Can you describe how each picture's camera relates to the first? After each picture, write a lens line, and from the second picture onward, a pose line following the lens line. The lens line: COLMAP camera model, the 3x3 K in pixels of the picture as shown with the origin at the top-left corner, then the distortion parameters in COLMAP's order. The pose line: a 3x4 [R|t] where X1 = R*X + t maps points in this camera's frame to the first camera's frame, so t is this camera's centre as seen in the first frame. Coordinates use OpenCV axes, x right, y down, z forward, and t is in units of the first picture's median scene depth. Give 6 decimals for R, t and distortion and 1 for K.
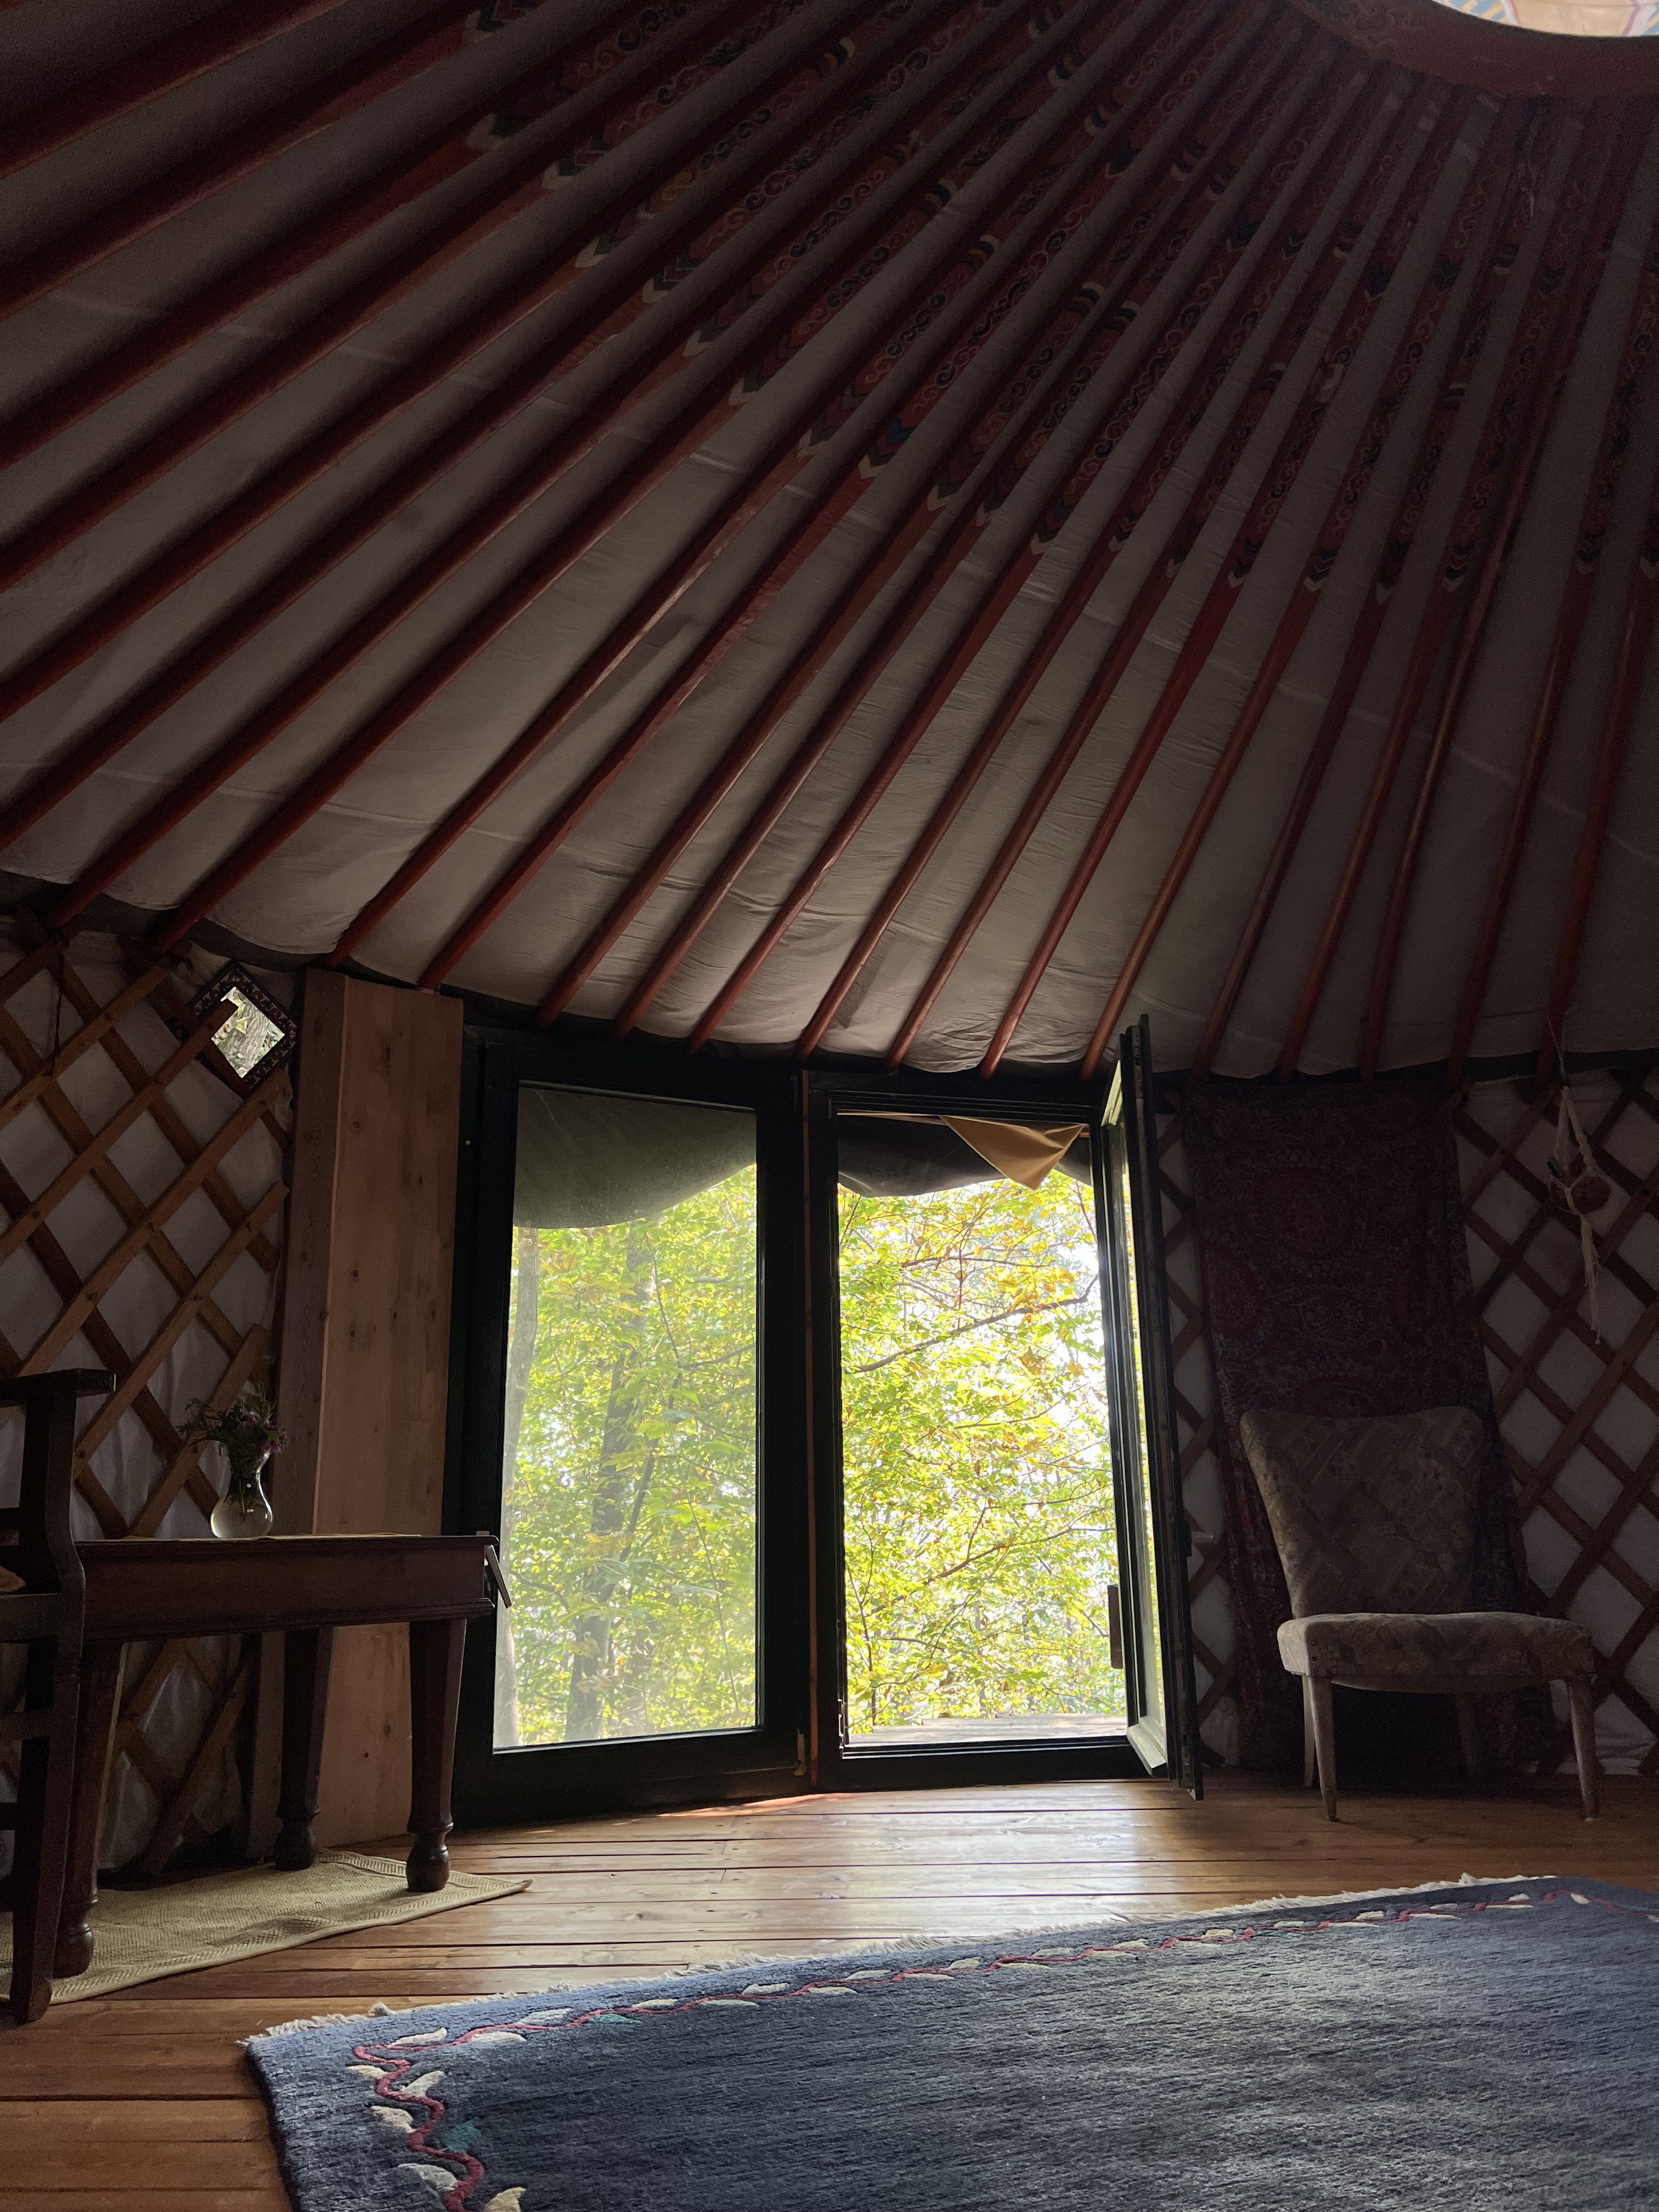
lens RADIAL K [[1642.5, 0, 798.2], [0, 1642.5, 1105.5], [0, 0, 1]] dist [0.094015, -0.001148]
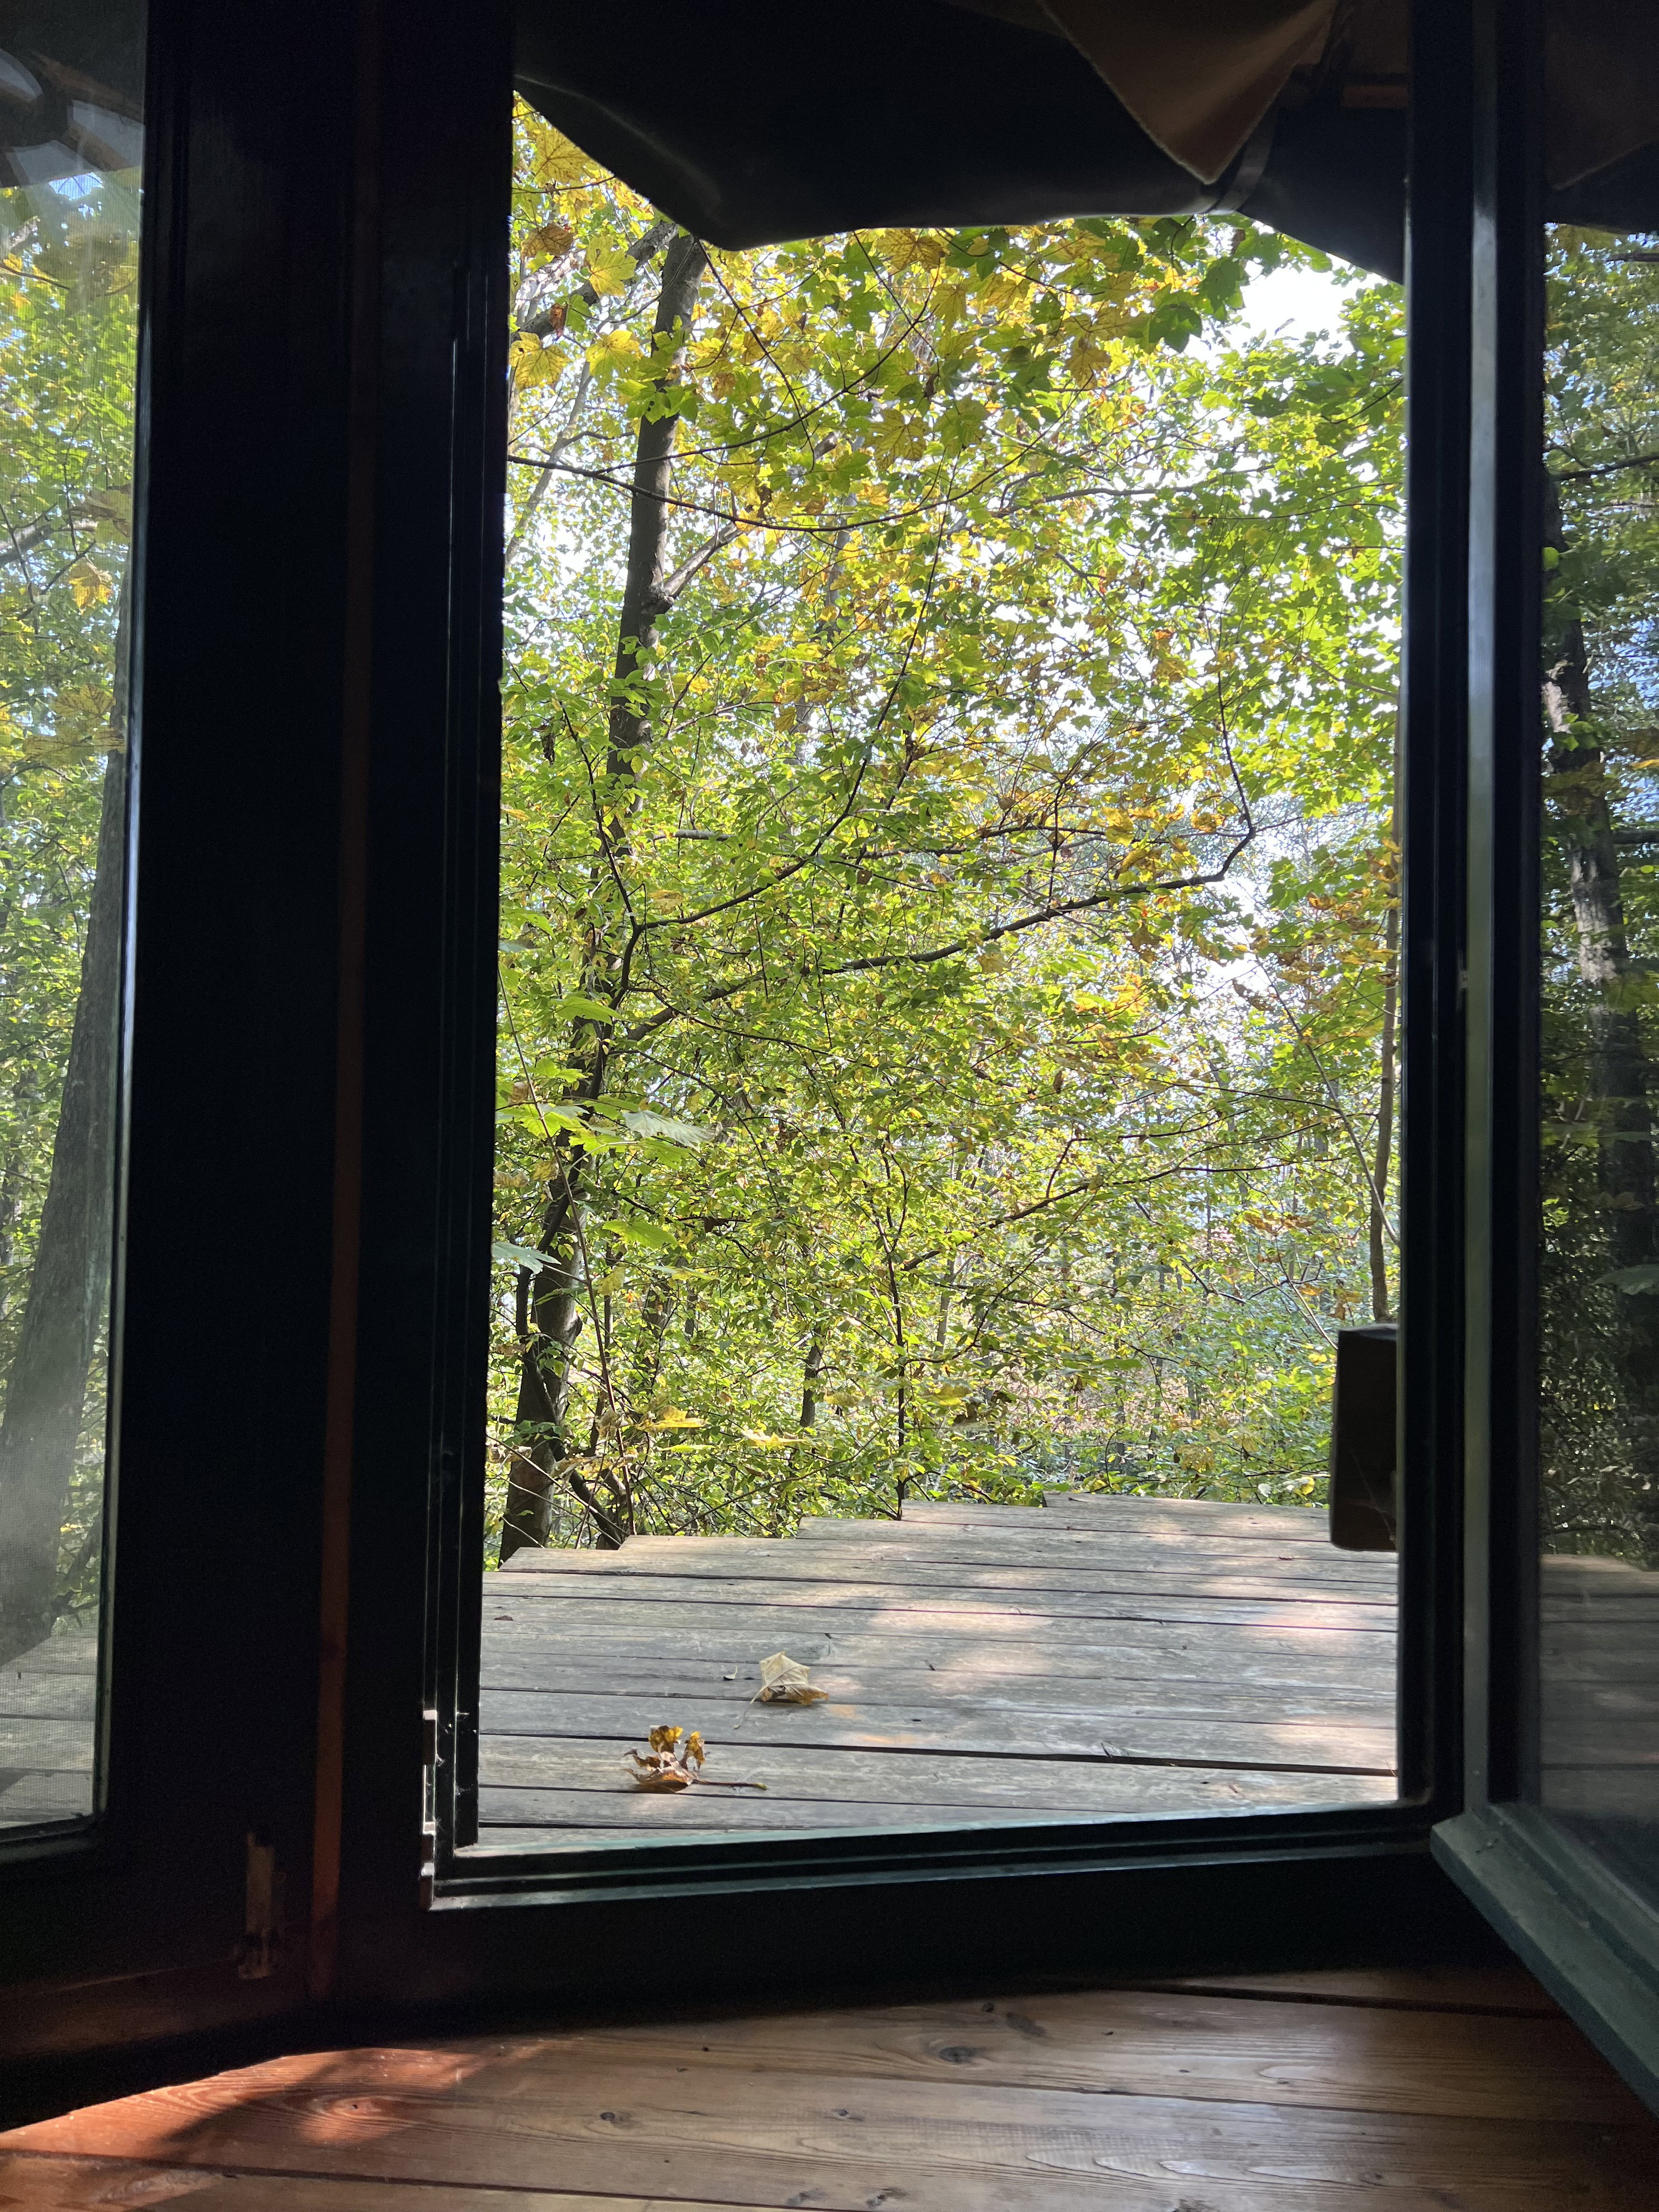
lens RADIAL K [[1642.5, 0, 798.2], [0, 1642.5, 1105.5], [0, 0, 1]] dist [0.094015, -0.001148]
pose [[0.997603, 0.031120, -0.061810, 0.030584], [-0.016947, 0.975846, 0.217800, 0.057267], [0.067095, -0.216230, 0.974034, 0.223256]]
